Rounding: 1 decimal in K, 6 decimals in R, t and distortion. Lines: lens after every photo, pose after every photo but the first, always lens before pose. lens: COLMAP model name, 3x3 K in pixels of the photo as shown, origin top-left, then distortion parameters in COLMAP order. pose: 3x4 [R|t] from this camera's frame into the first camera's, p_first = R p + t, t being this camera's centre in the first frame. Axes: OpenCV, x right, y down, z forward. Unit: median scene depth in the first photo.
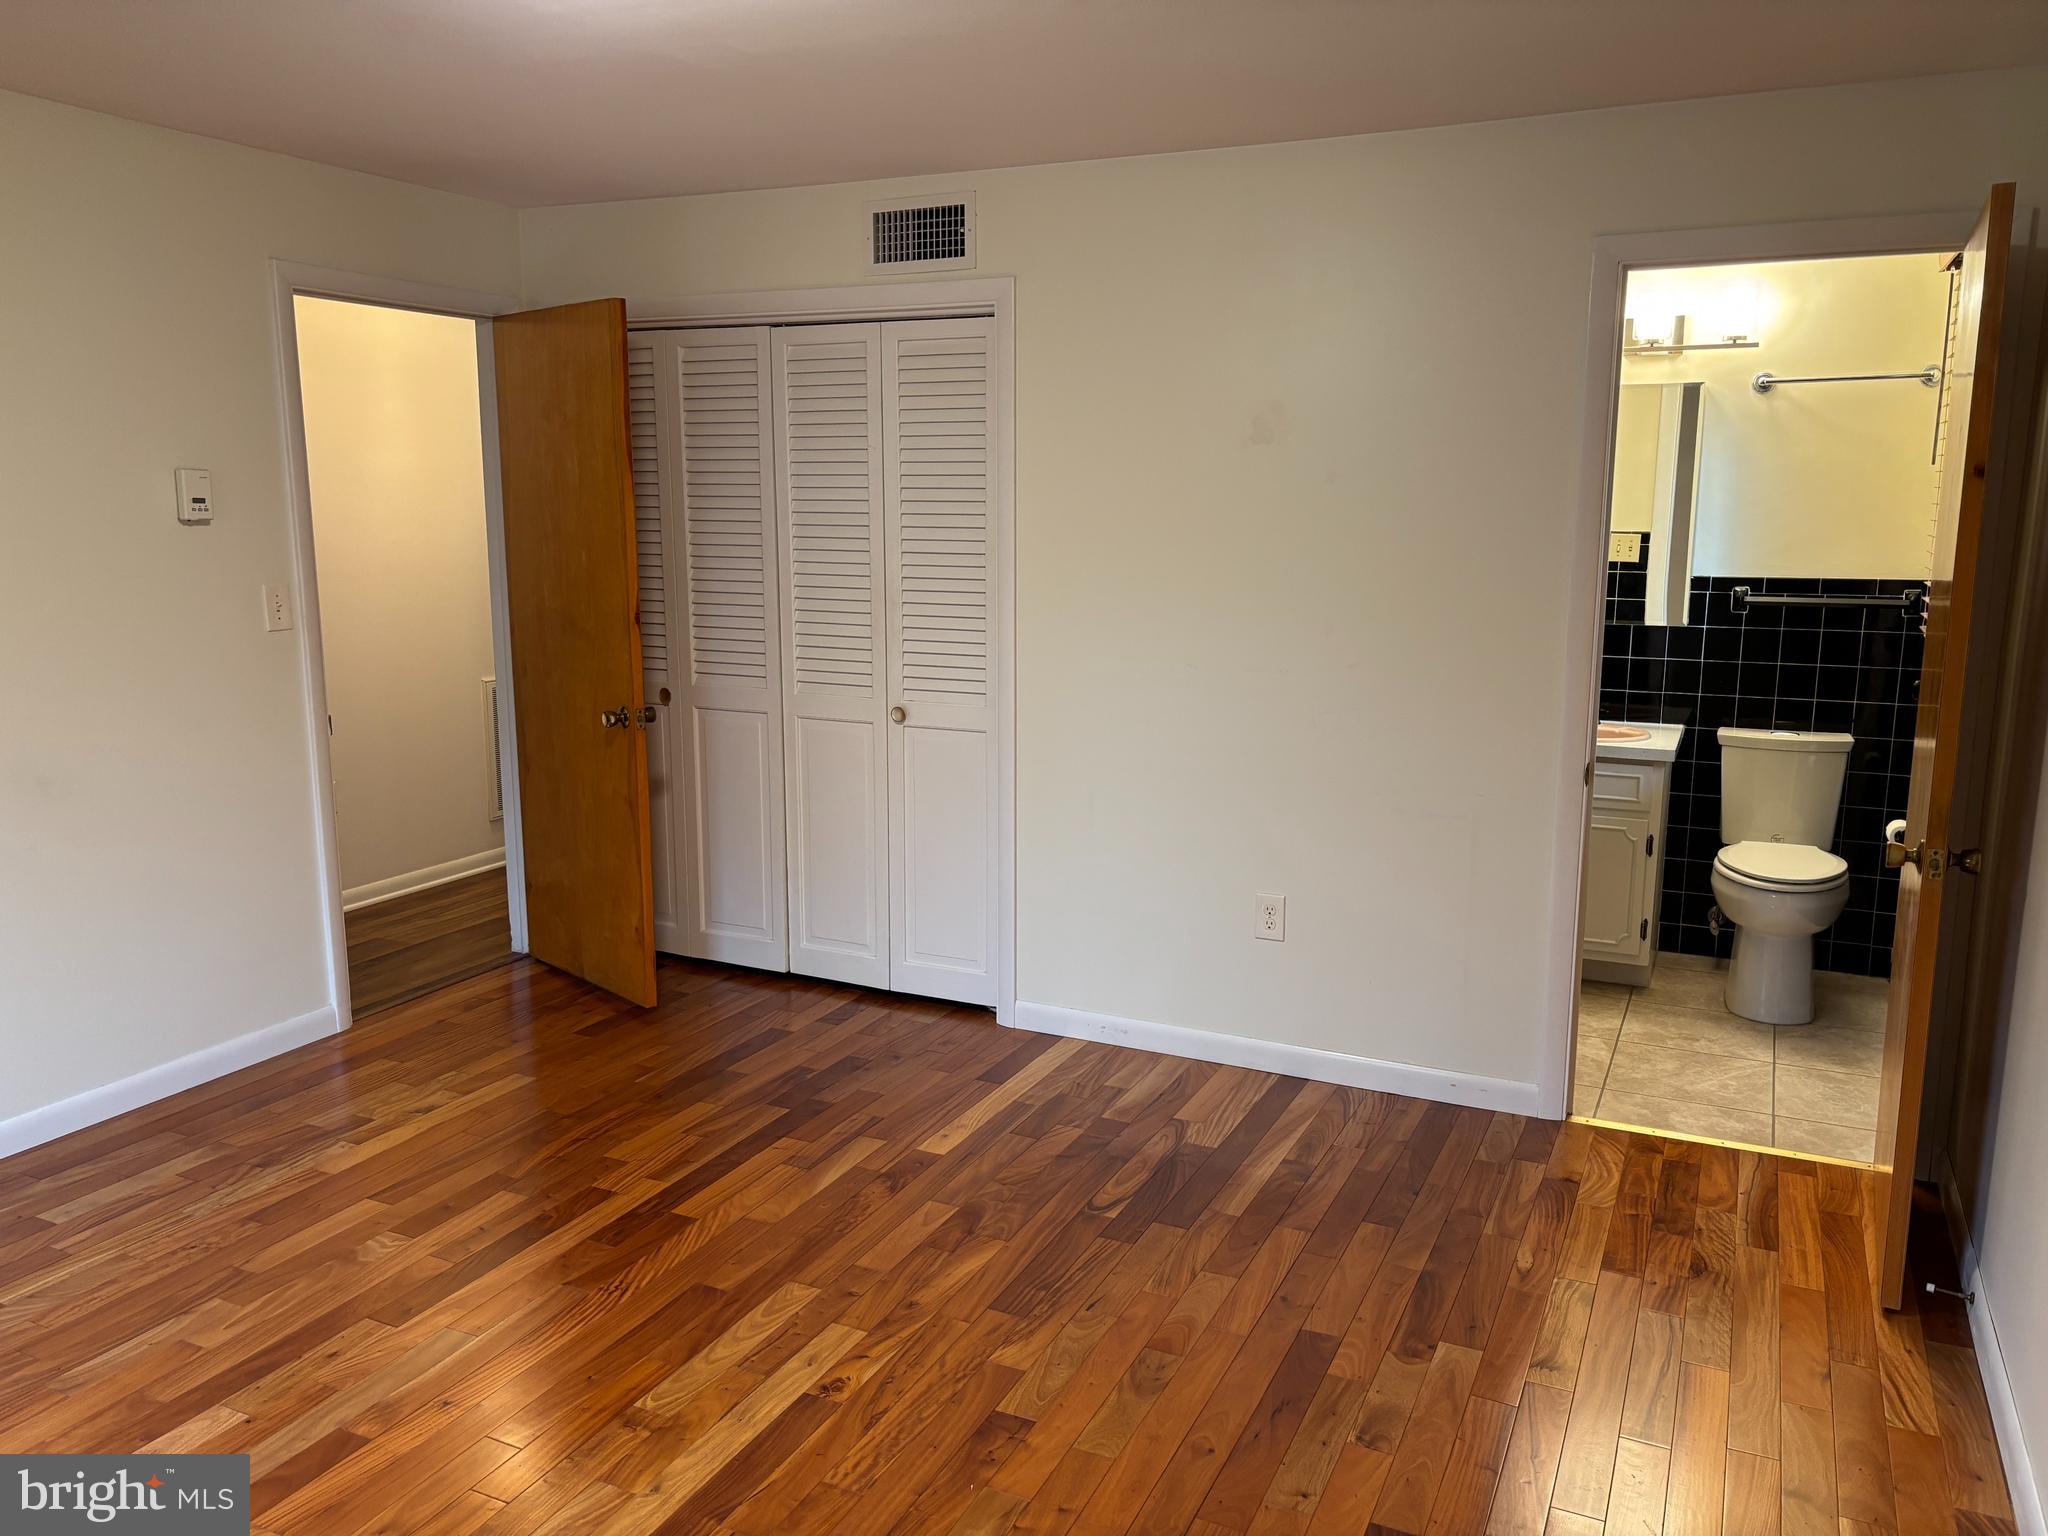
lens RADIAL K [[1552.3, 0, 1020.6], [0, 1552.3, 771.9], [0, 0, 1]] dist [0.042479, -0.027010]
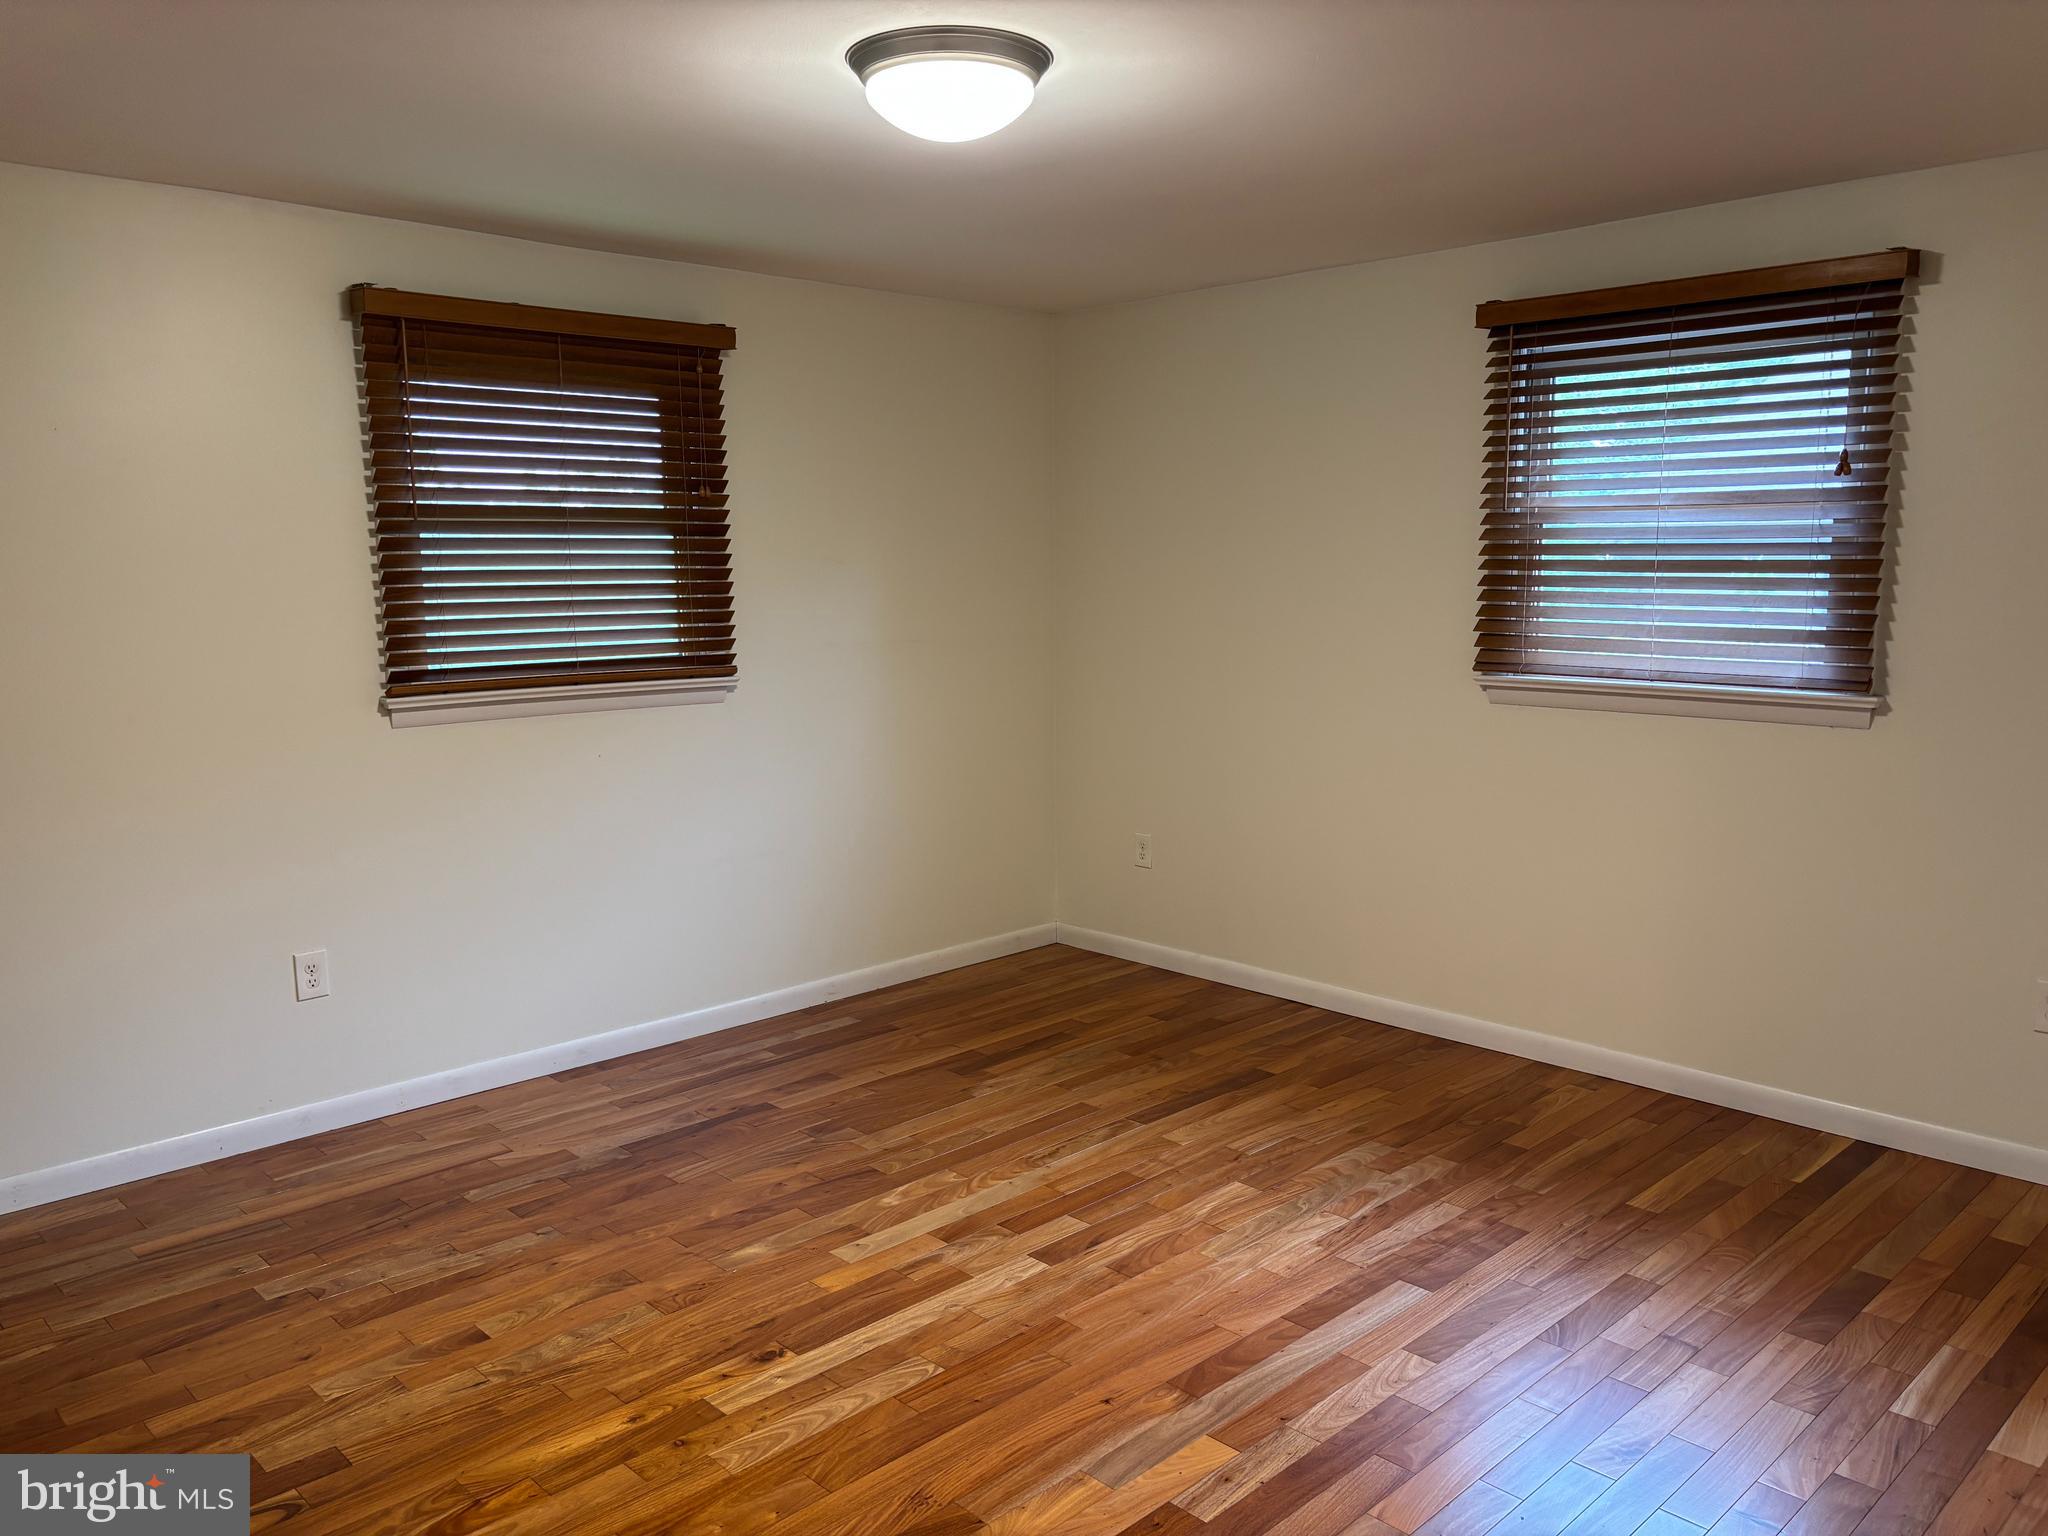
lens RADIAL K [[1552.3, 0, 1018.4], [0, 1552.3, 766.5], [0, 0, 1]] dist [0.042479, -0.027010]
pose [[-0.933956, -0.051861, 0.353605, -0.515515], [0.060978, 0.951783, 0.300650, -0.257320], [-0.352148, 0.302356, -0.885761, 1.420274]]
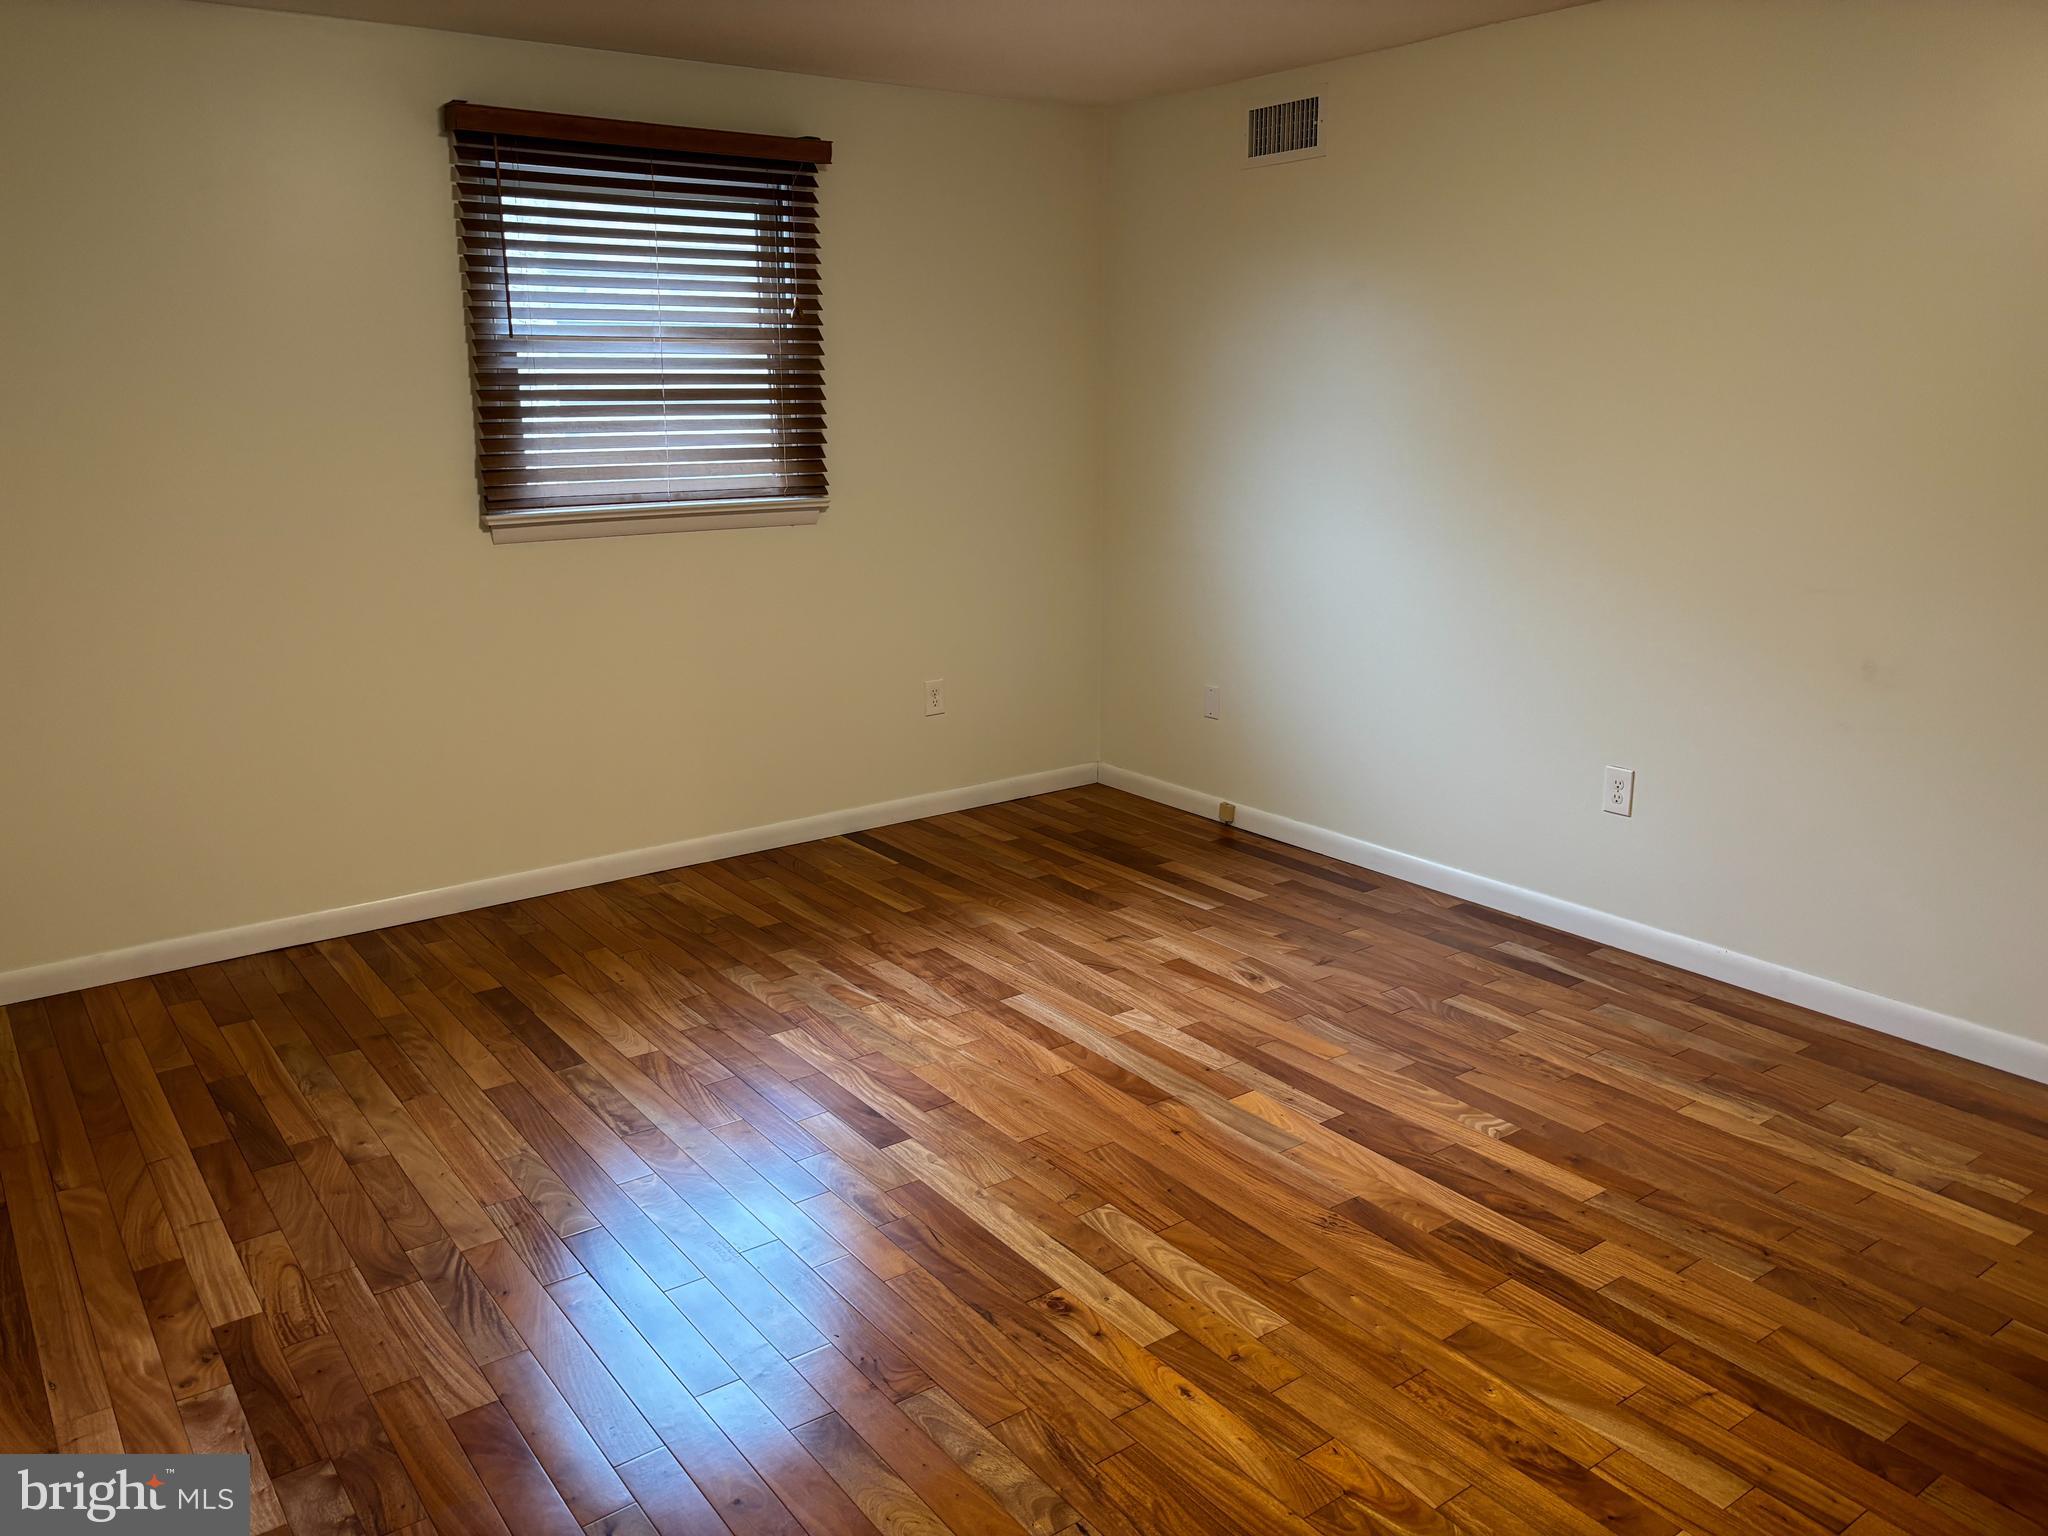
lens RADIAL K [[1552.3, 0, 1018.2], [0, 1552.3, 763.5], [0, 0, 1]] dist [0.042479, -0.027010]
pose [[-0.481141, 0.206985, -0.851857, 0.512045], [-0.147976, 0.938606, 0.311643, -0.173144], [0.864064, 0.275999, -0.420973, 1.025411]]
